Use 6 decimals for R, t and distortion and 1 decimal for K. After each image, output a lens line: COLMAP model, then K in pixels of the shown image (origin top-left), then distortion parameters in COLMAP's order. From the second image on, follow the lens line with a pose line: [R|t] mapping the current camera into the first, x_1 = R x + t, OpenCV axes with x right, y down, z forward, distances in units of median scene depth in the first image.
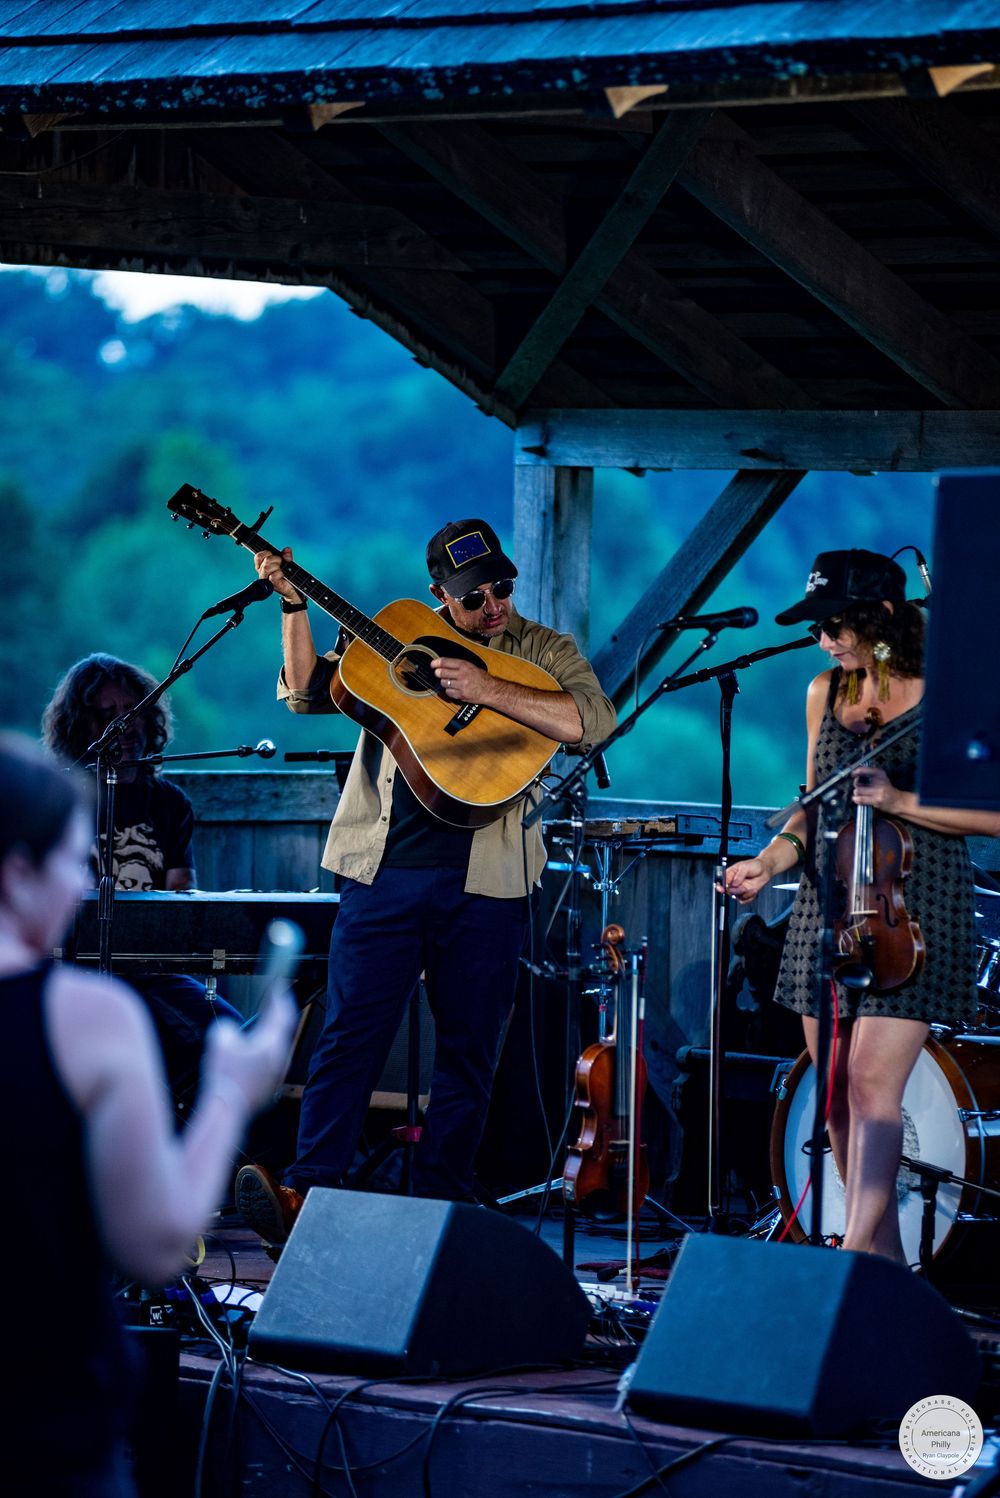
lens RADIAL K [[7794.9, 0, 500.0], [0, 7794.9, 749.0], [0, 0, 1]] dist [1.771328, -5.118640]
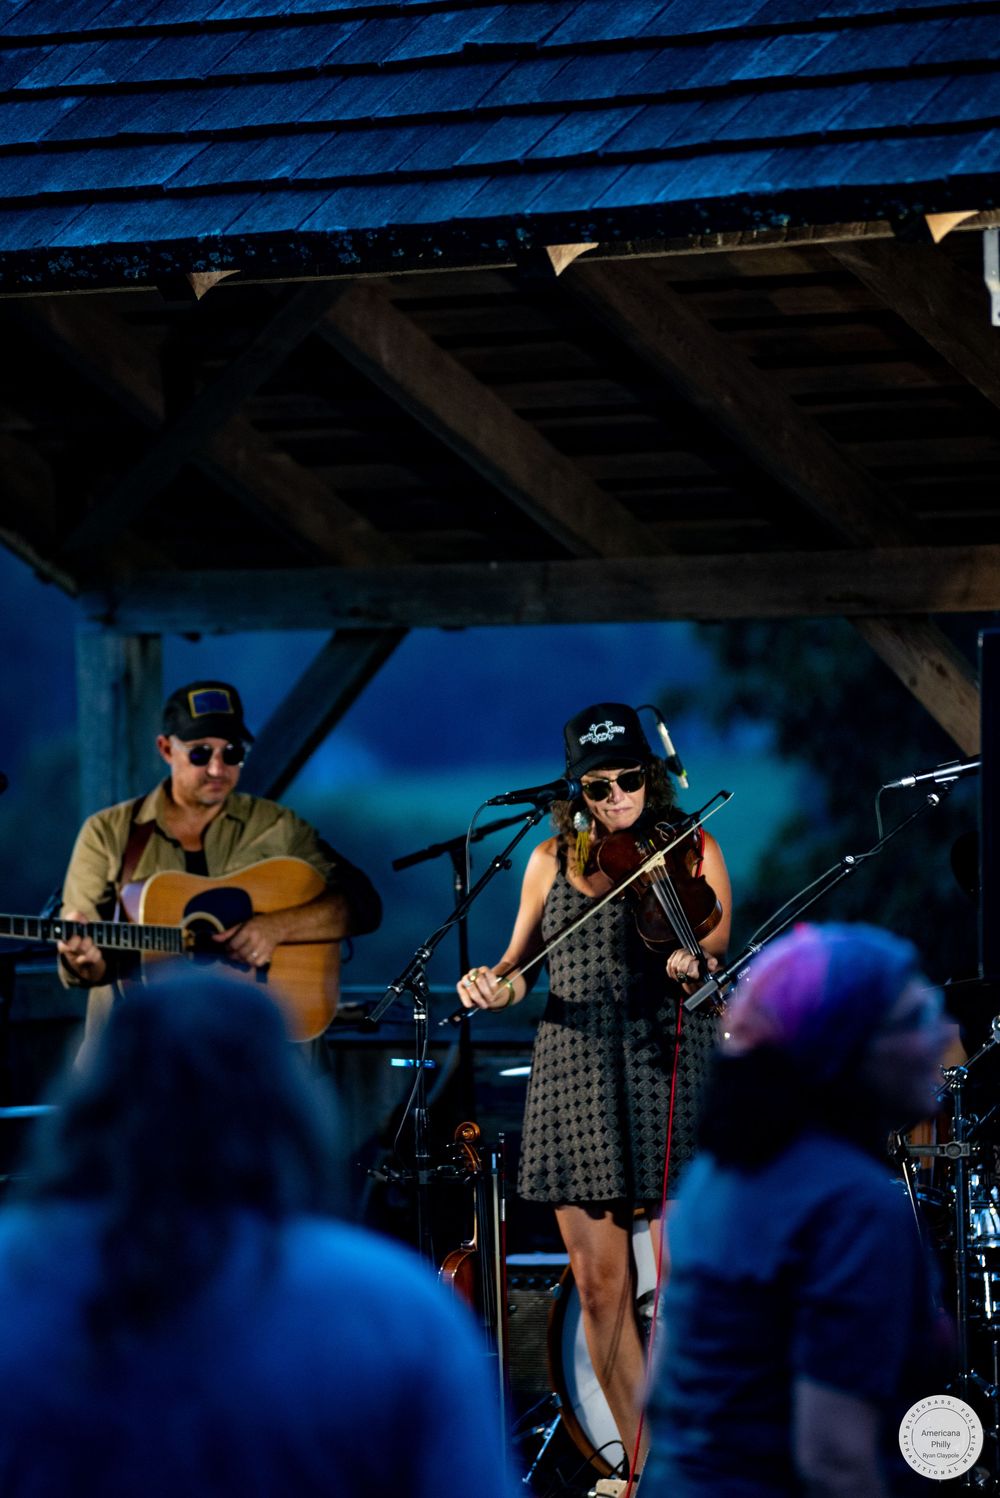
lens RADIAL K [[8555.1, 0, 500.0], [0, 8555.1, 749.0], [0, 0, 1]] dist [2.302582, -10.214850]
pose [[0.986020, -0.047658, 0.159664, -0.143521], [0.050439, 0.998637, -0.013409, -0.008238], [-0.158807, 0.021275, 0.987080, -0.024310]]
